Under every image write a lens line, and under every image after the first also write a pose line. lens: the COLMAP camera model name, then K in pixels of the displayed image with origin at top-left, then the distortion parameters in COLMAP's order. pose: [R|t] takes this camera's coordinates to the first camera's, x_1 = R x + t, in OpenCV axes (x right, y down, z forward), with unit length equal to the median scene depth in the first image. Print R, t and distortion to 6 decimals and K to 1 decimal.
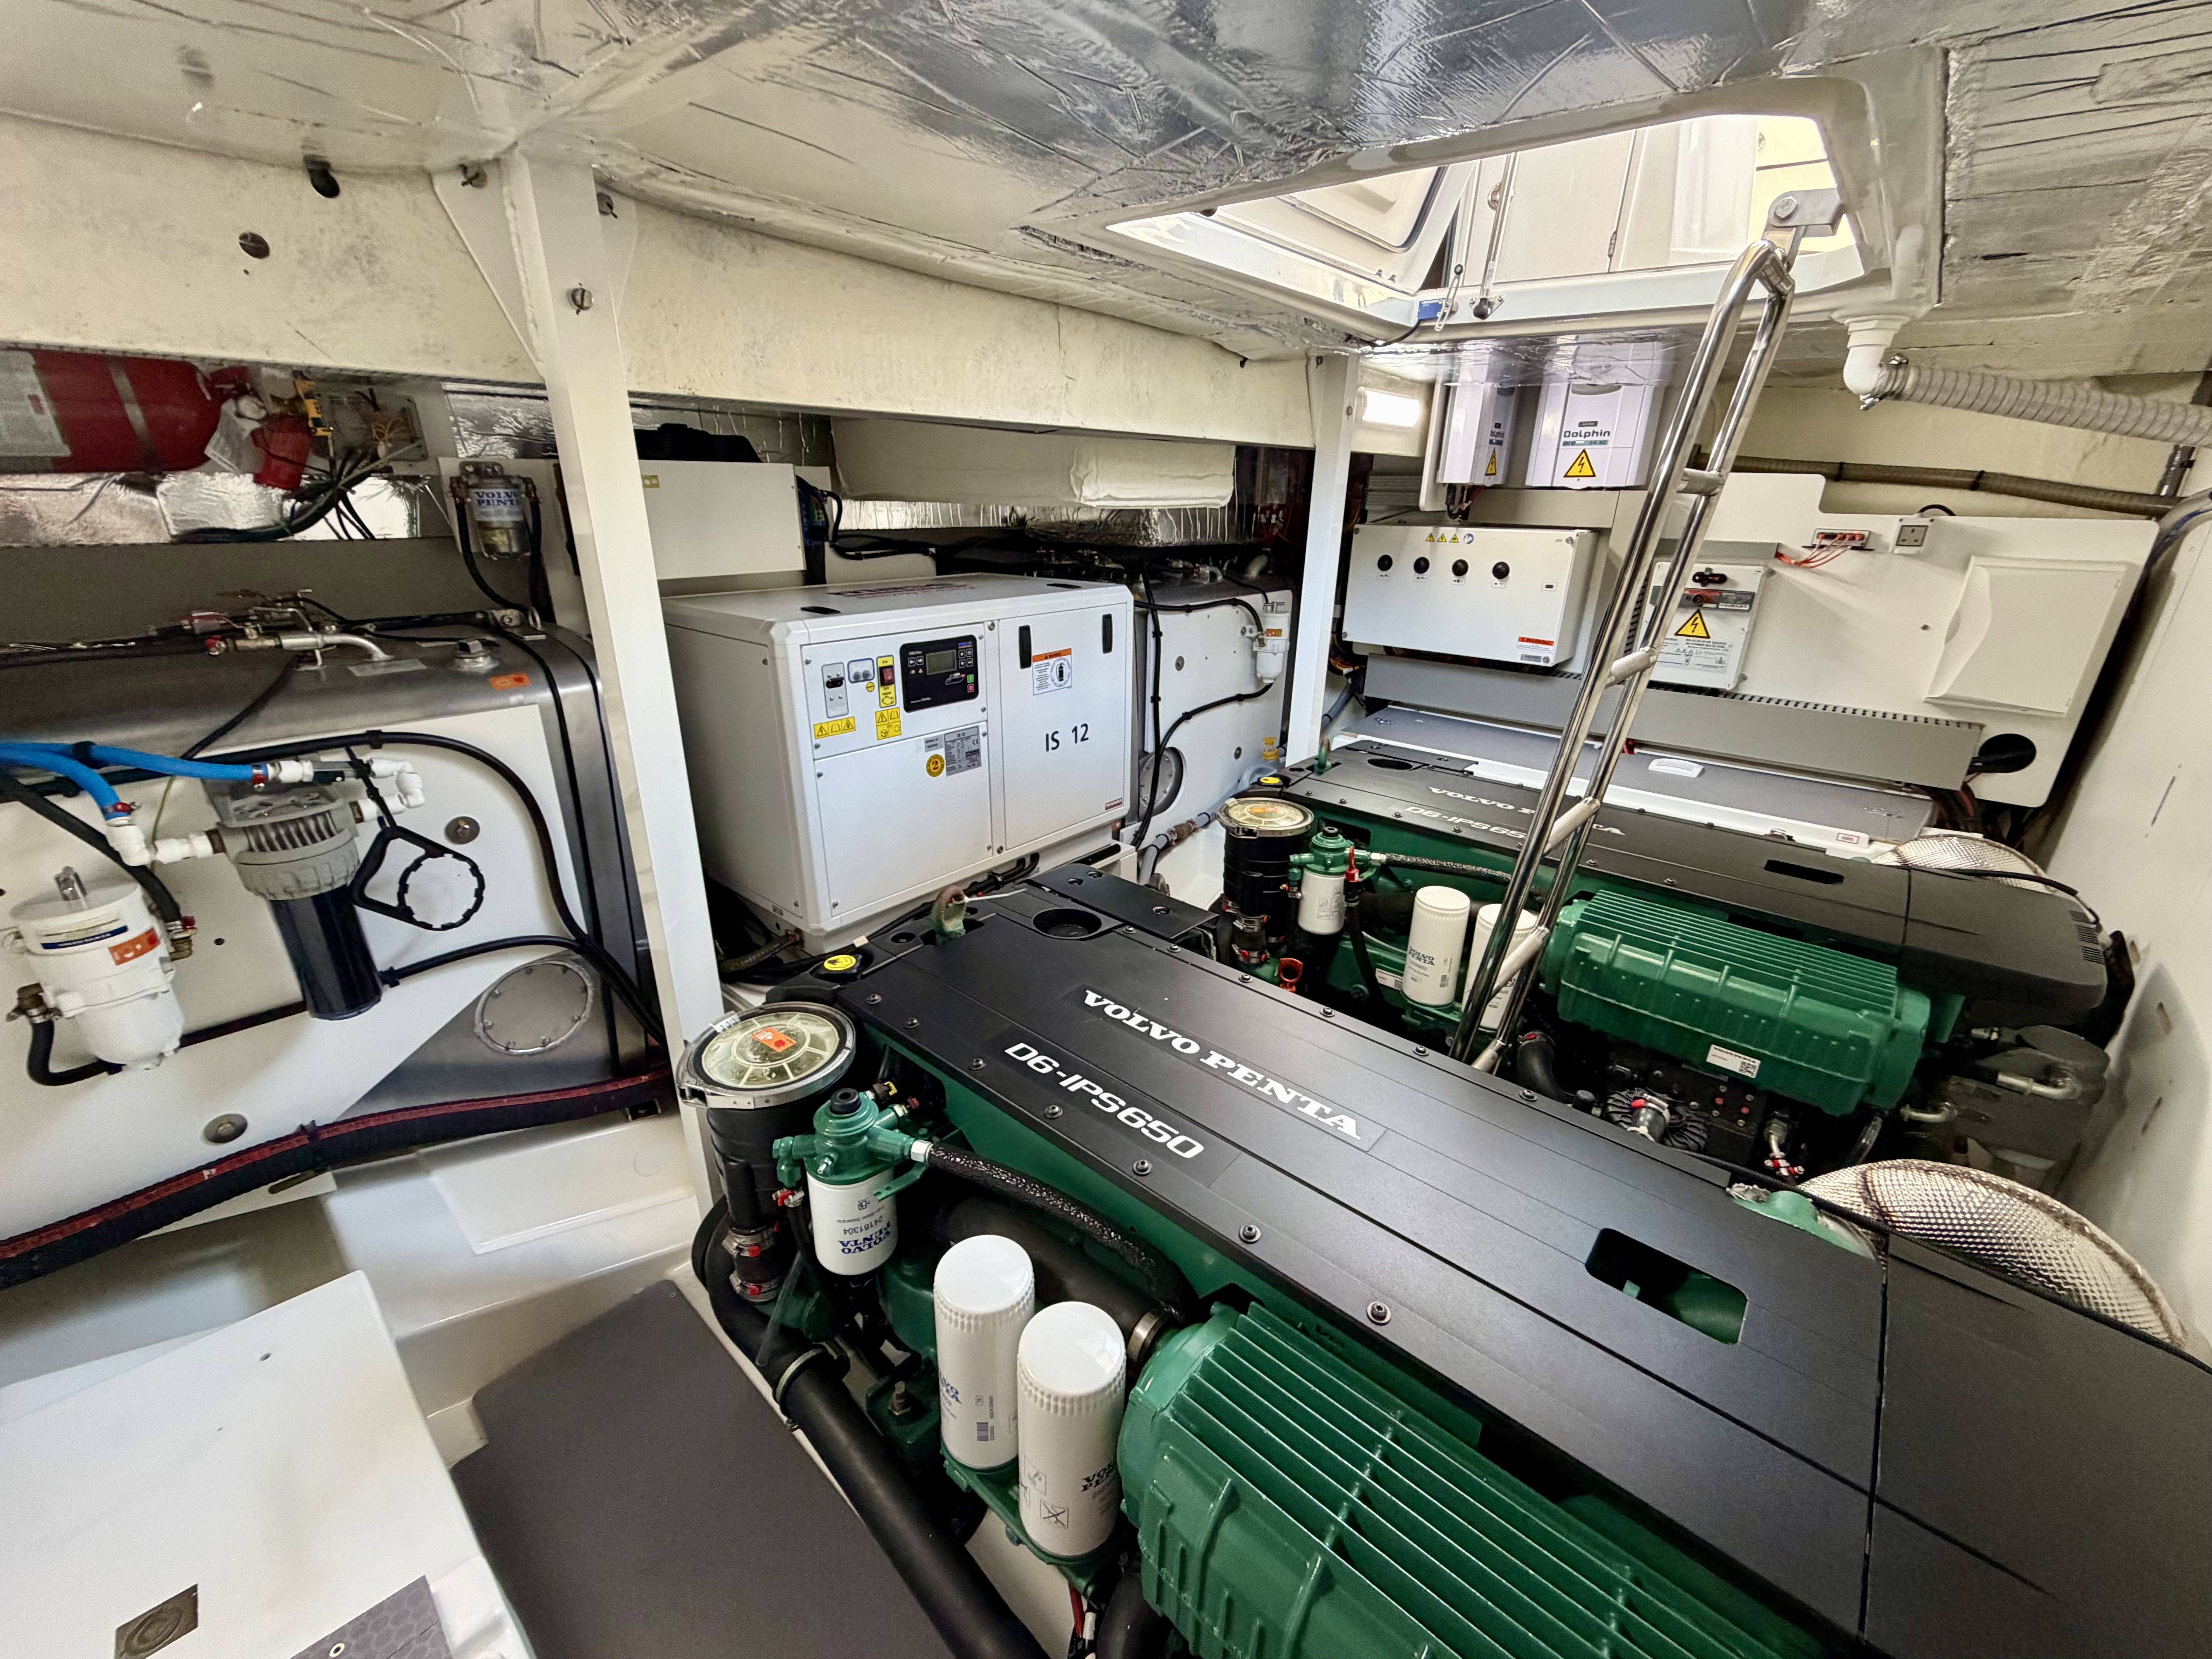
lens RADIAL K [[883.9, 0, 1101.9], [0, 883.9, 828.7], [0, 0, 1]] dist [0.000653, 0.000564]
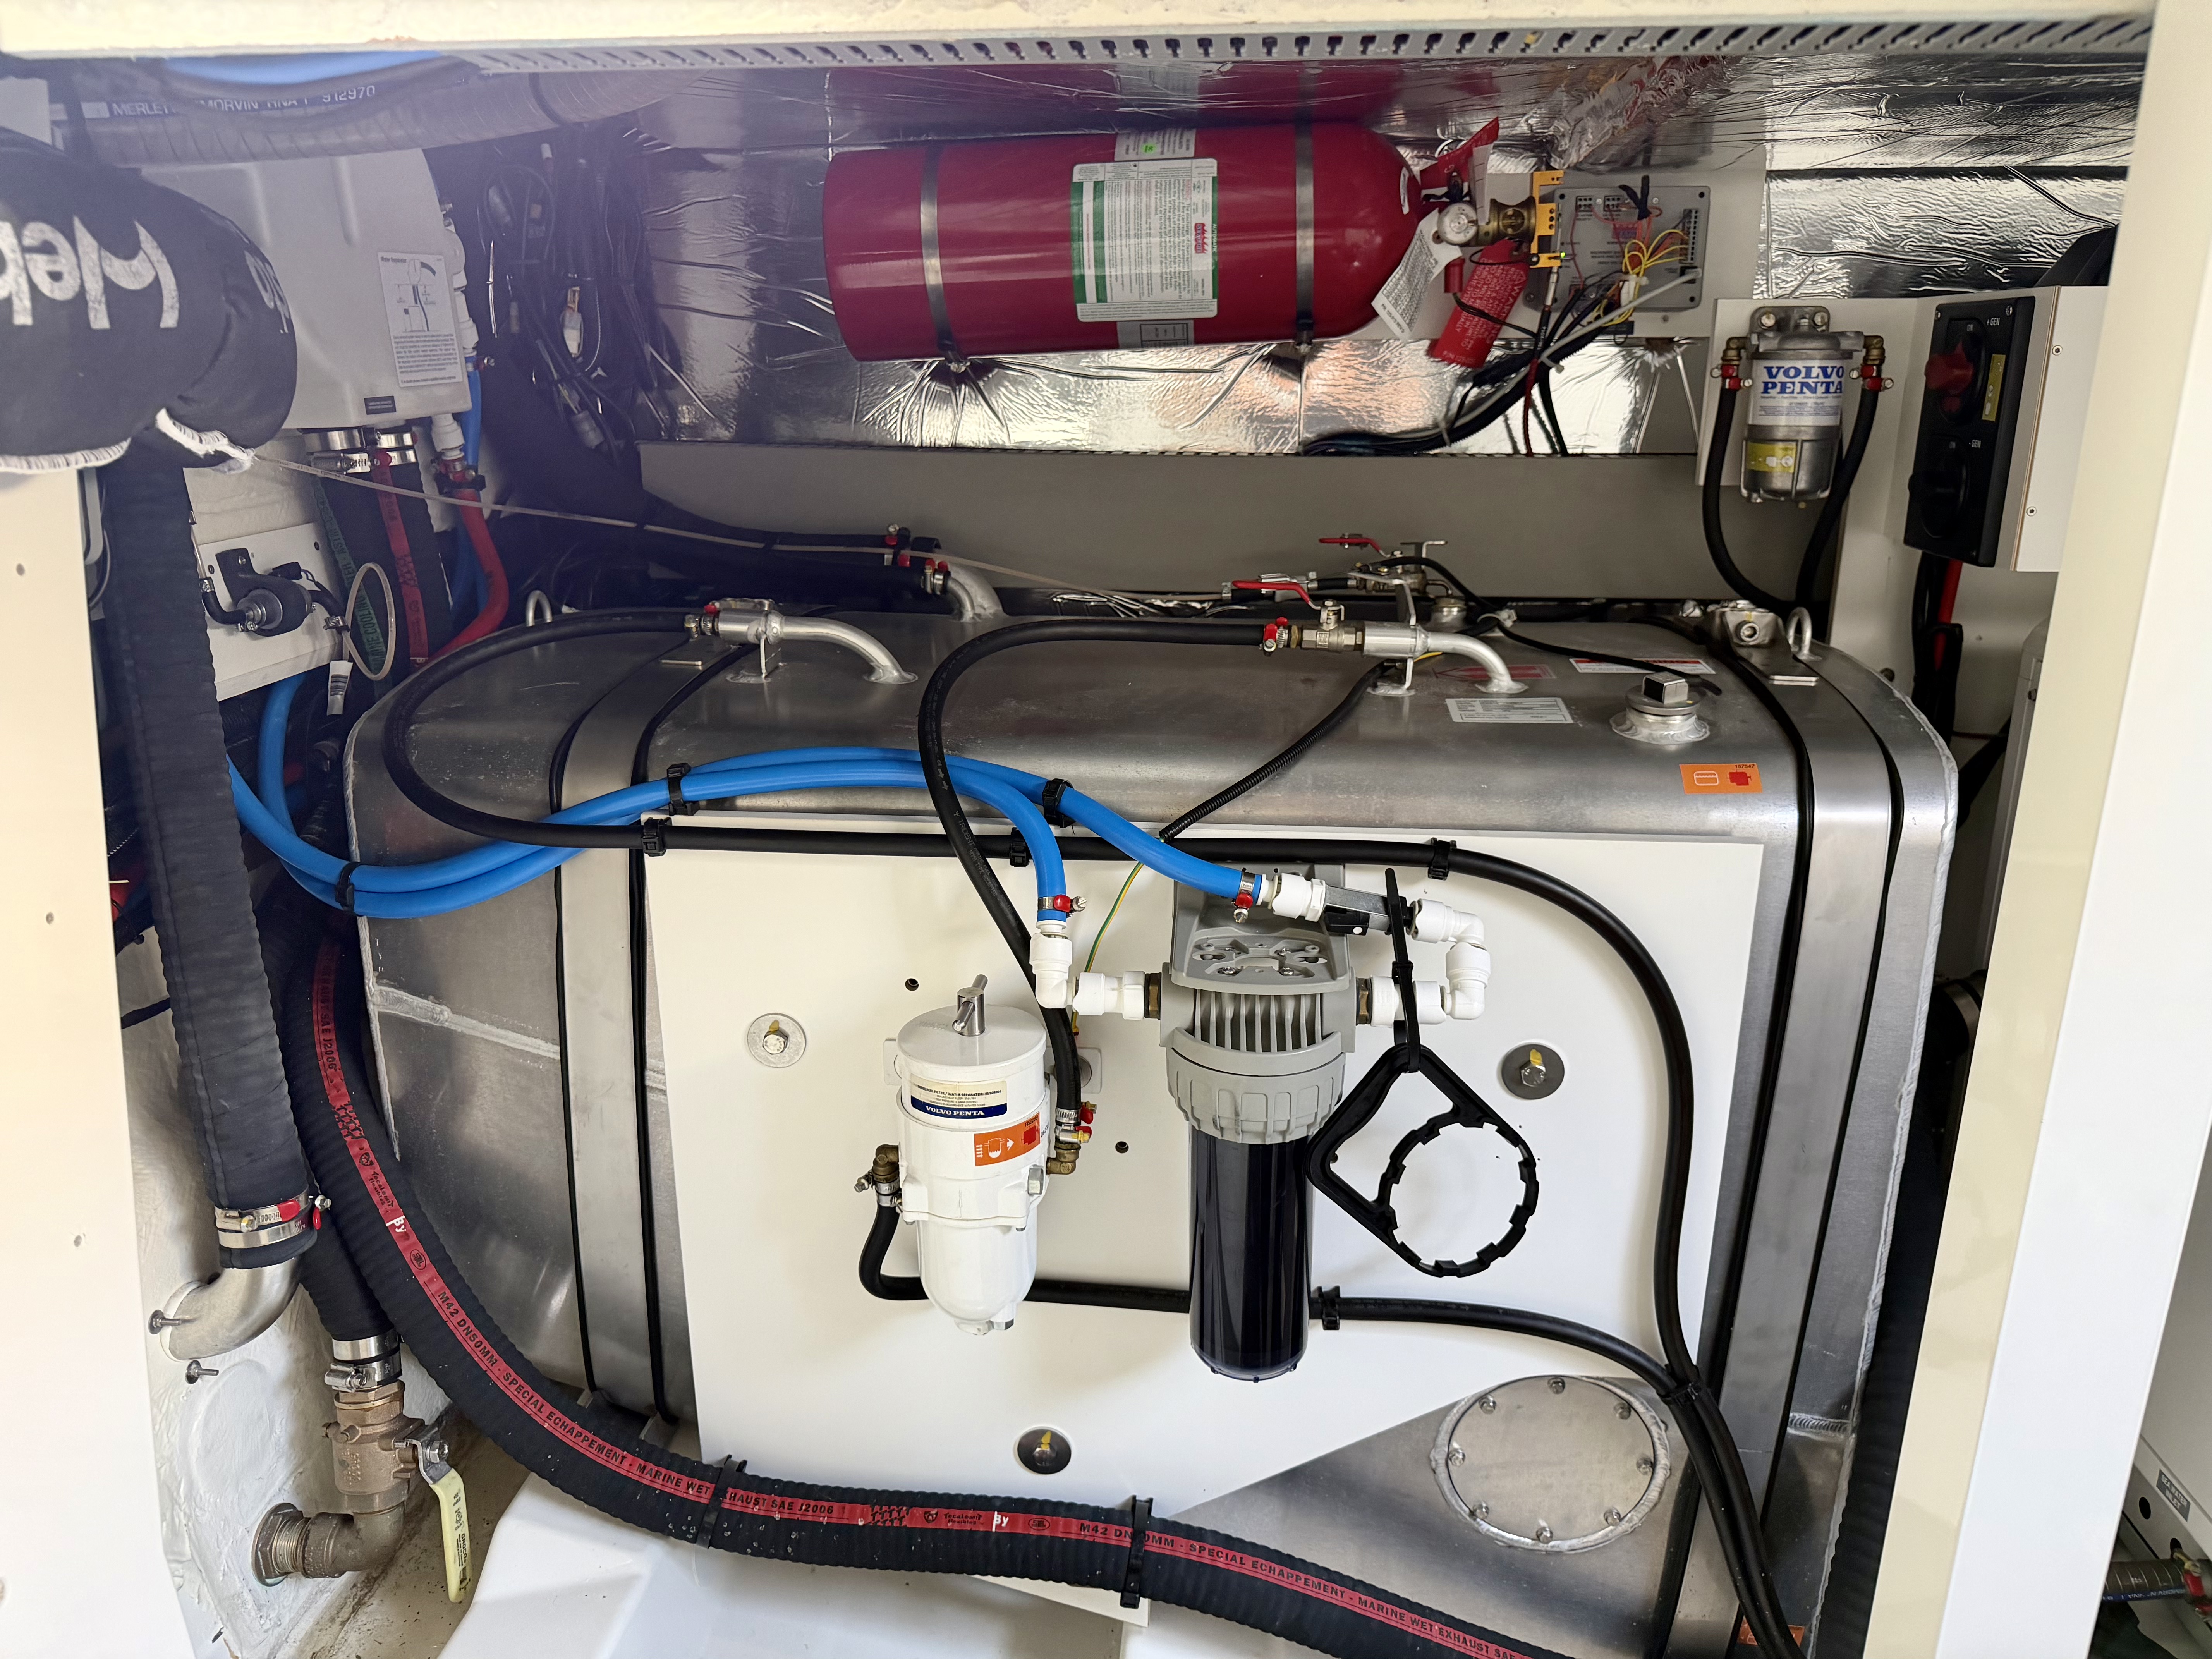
lens RADIAL K [[1573.3, 0, 1102.5], [0, 1573.3, 833.1], [0, 0, 1]] dist [0.028375, -0.036305]
pose [[0.586971, 0.216695, -0.780069, -0.192534], [-0.283133, 0.957617, 0.052970, -0.079591], [0.758486, 0.189772, 0.623447, 0.235561]]
